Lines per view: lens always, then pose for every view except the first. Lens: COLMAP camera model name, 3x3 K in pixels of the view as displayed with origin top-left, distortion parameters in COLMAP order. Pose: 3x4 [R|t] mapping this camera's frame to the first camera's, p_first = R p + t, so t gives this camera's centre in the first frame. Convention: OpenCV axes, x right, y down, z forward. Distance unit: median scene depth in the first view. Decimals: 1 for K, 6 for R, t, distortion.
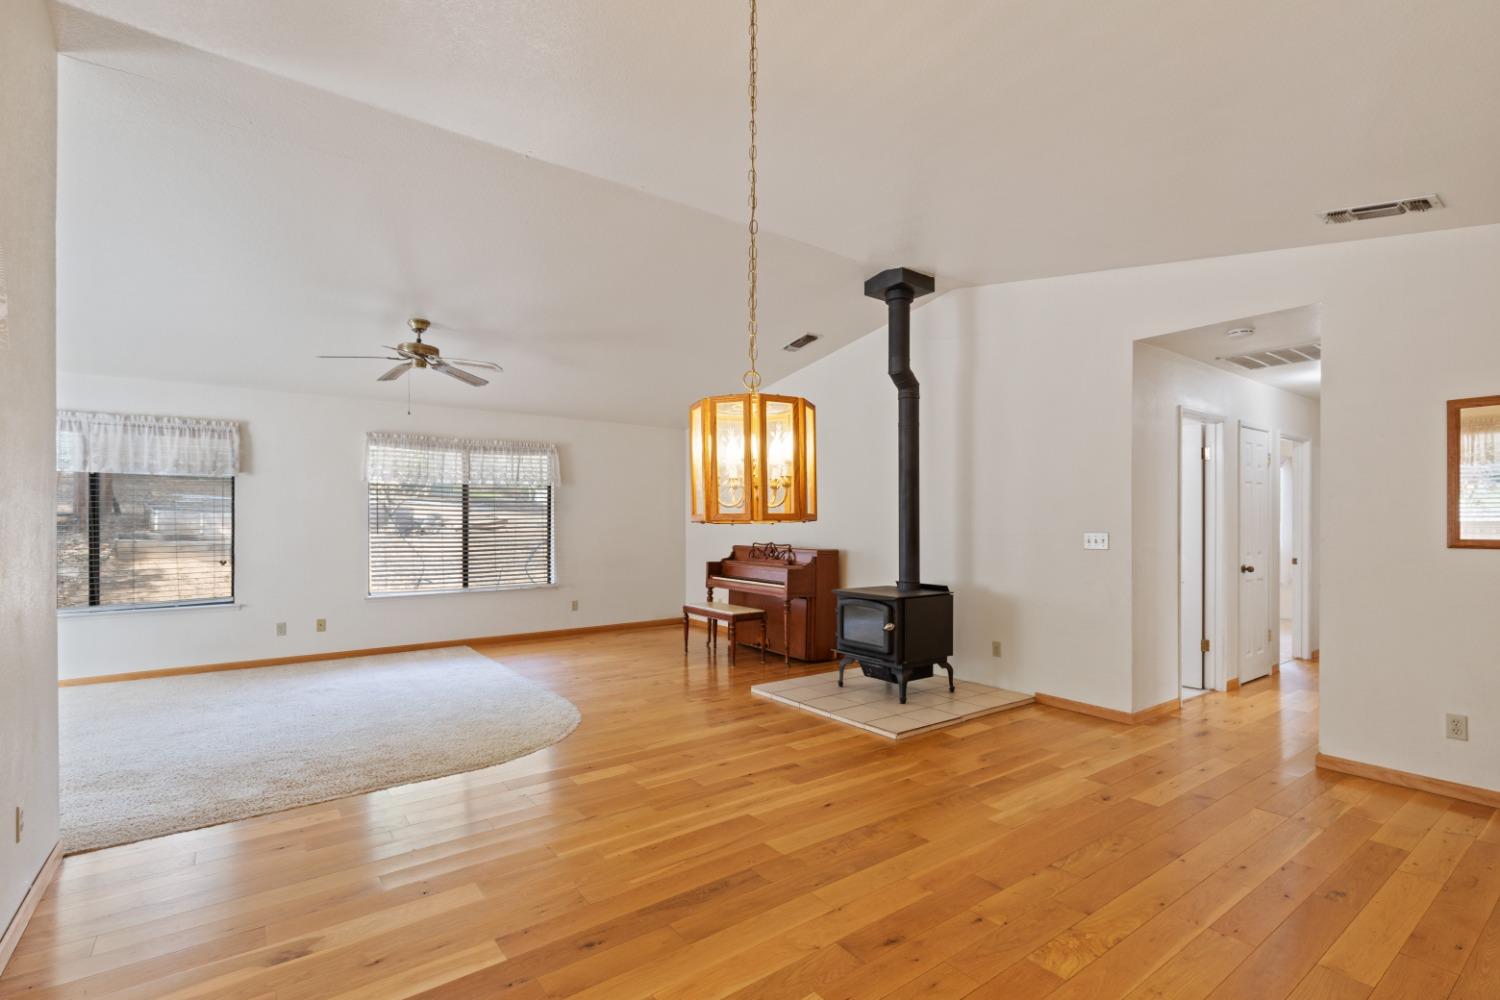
lens RADIAL K [[685.4, 0, 744.7], [0, 685.4, 508.9], [0, 0, 1]] dist [0.001761, 0.000188]
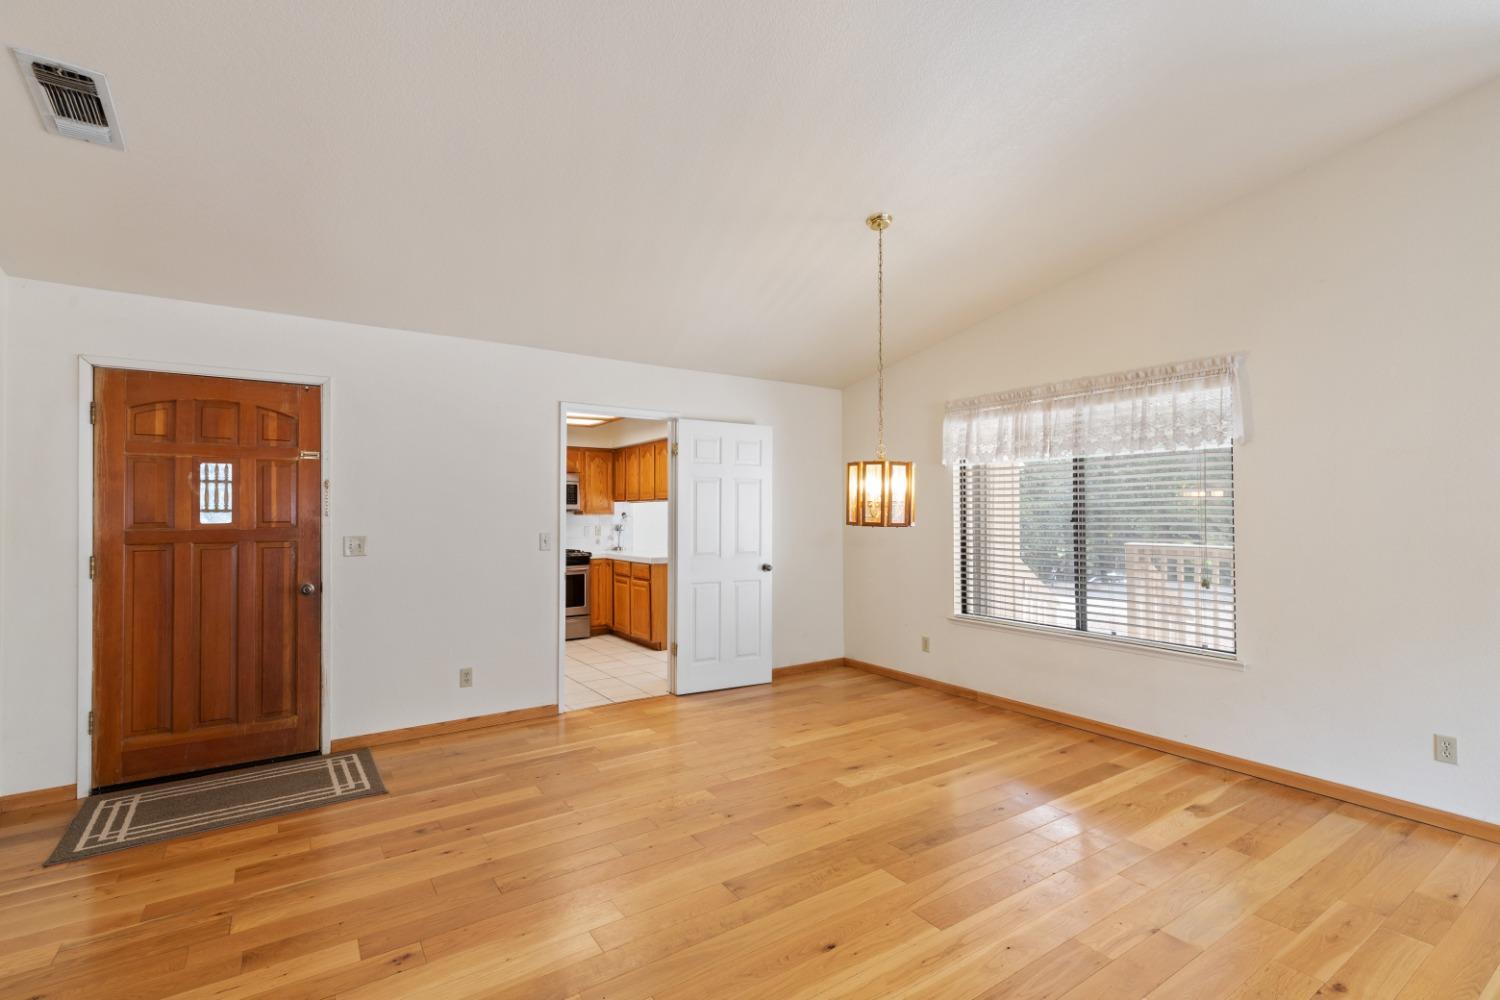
lens RADIAL K [[690.7, 0, 751.9], [0, 690.7, 507.7], [0, 0, 1]] dist [0.004076, 0.000331]
pose [[-0.999437, 0.002096, 0.033474, 0.104232], [0.001138, 0.999590, -0.028616, 0.008038], [-0.033520, -0.028562, -0.999030, 1.007246]]
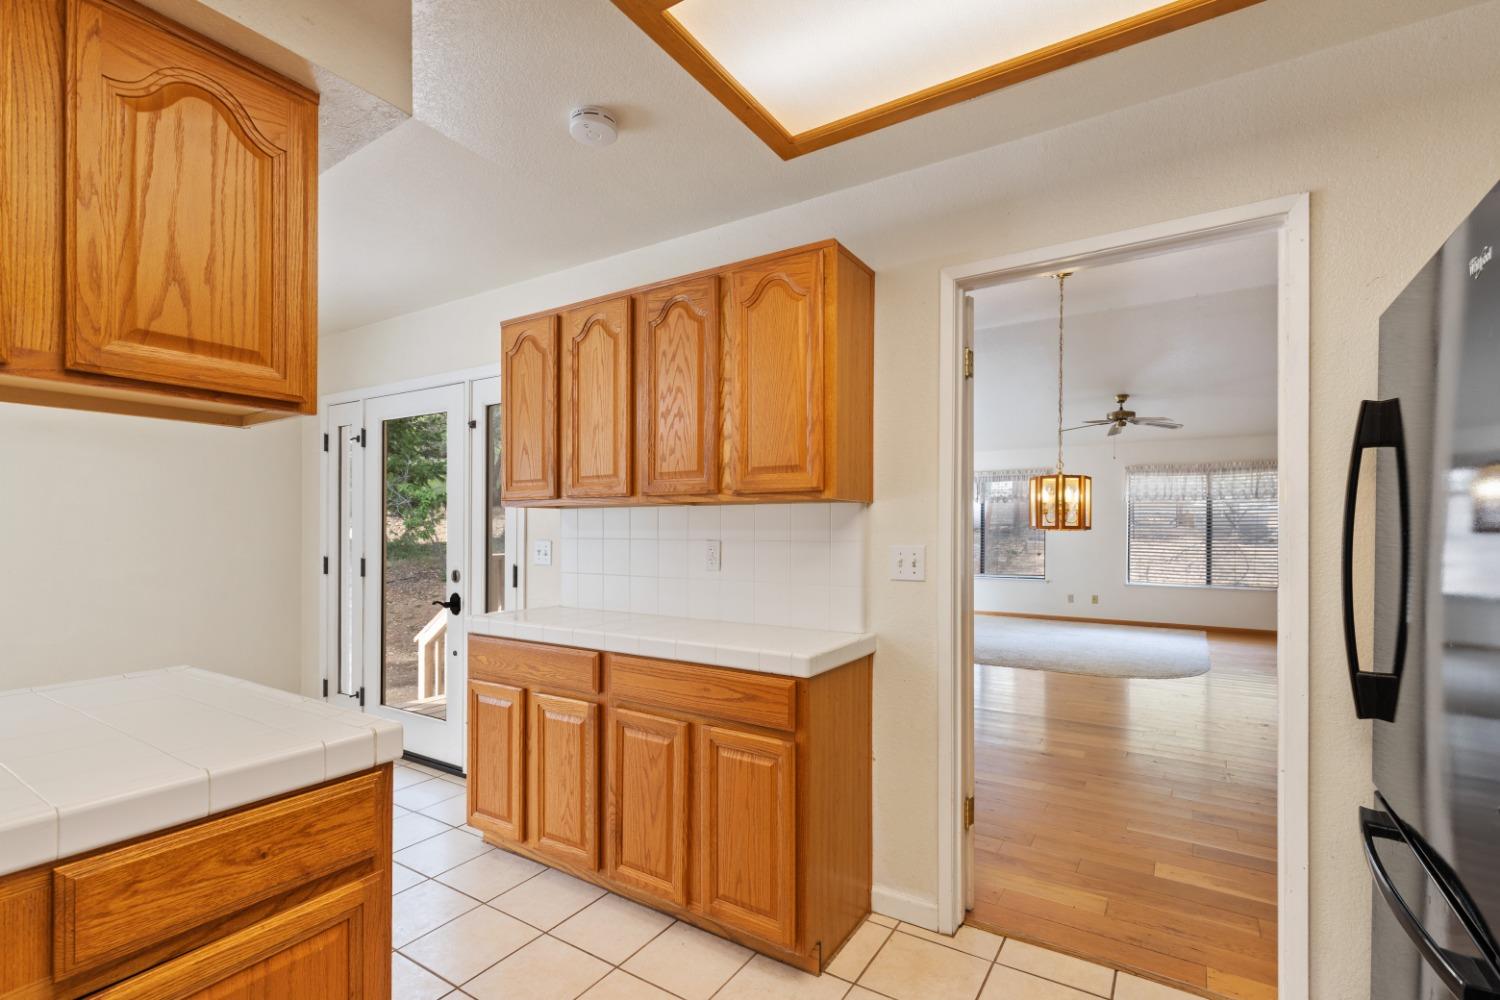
lens RADIAL K [[678.2, 0, 744.4], [0, 678.2, 531.1], [0, 0, 1]] dist [-0.002011, -0.000133]
pose [[0.356465, 0.005603, -0.934292, 0.616573], [0.011969, 0.999873, 0.010562, -0.004475], [0.934232, -0.014948, 0.356352, -0.296552]]
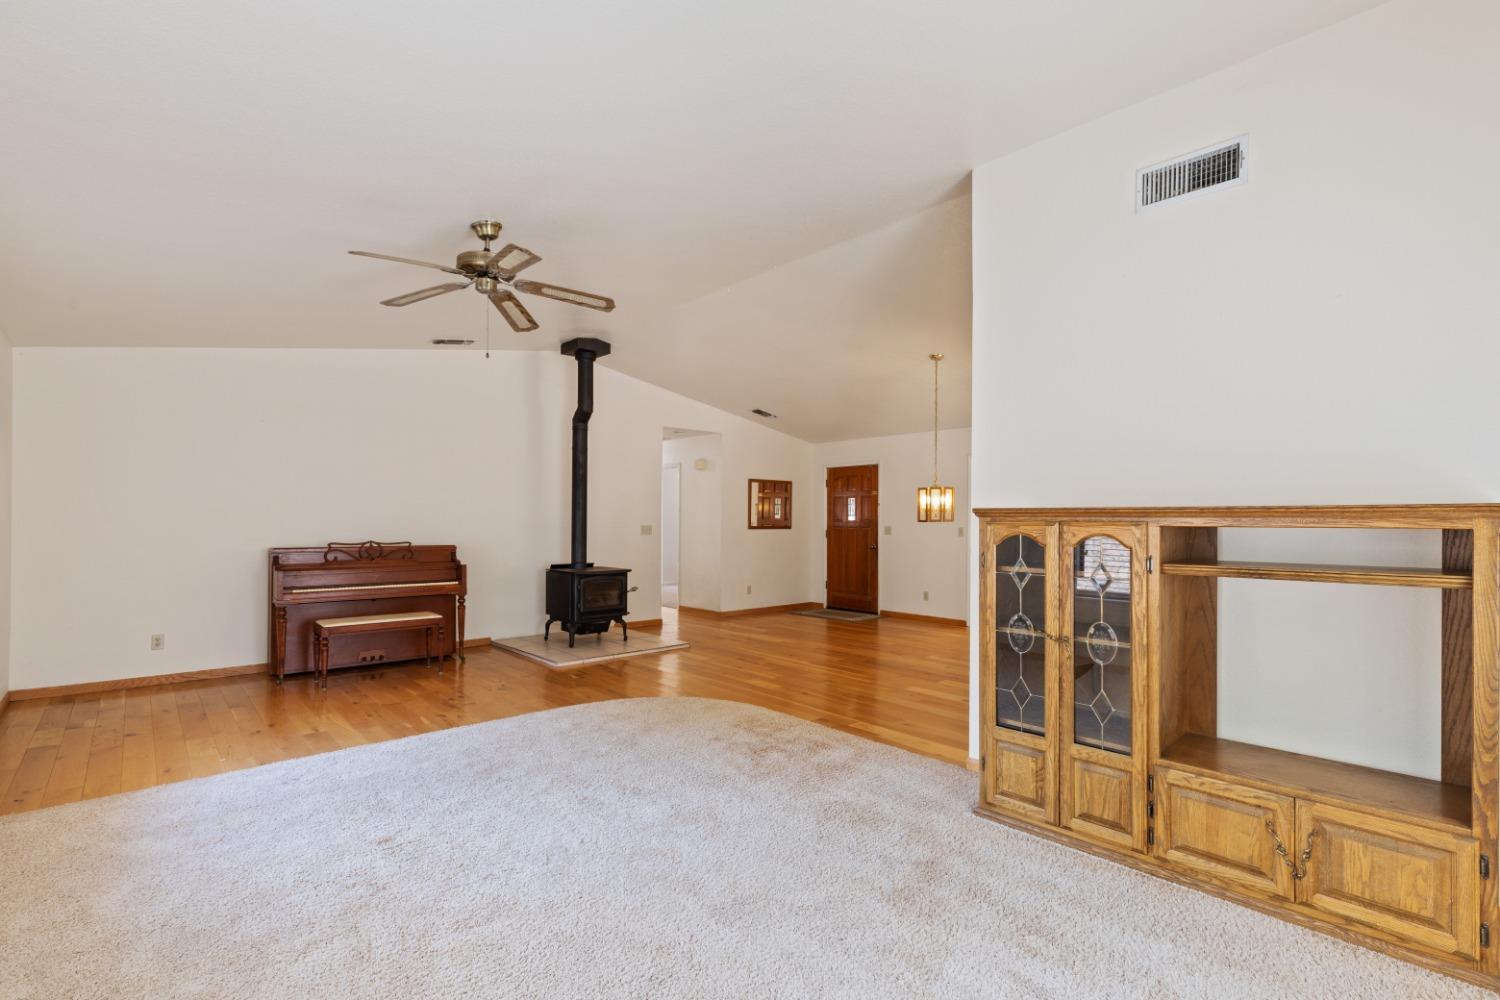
lens RADIAL K [[687.0, 0, 751.1], [0, 687.0, 526.9], [0, 0, 1]] dist [0.008715, 0.000178]
pose [[-0.103815, -0.009588, 0.994550, -1.179661], [-0.020140, 0.999769, 0.007536, 0.013691], [-0.994393, -0.019248, -0.103984, 0.800796]]
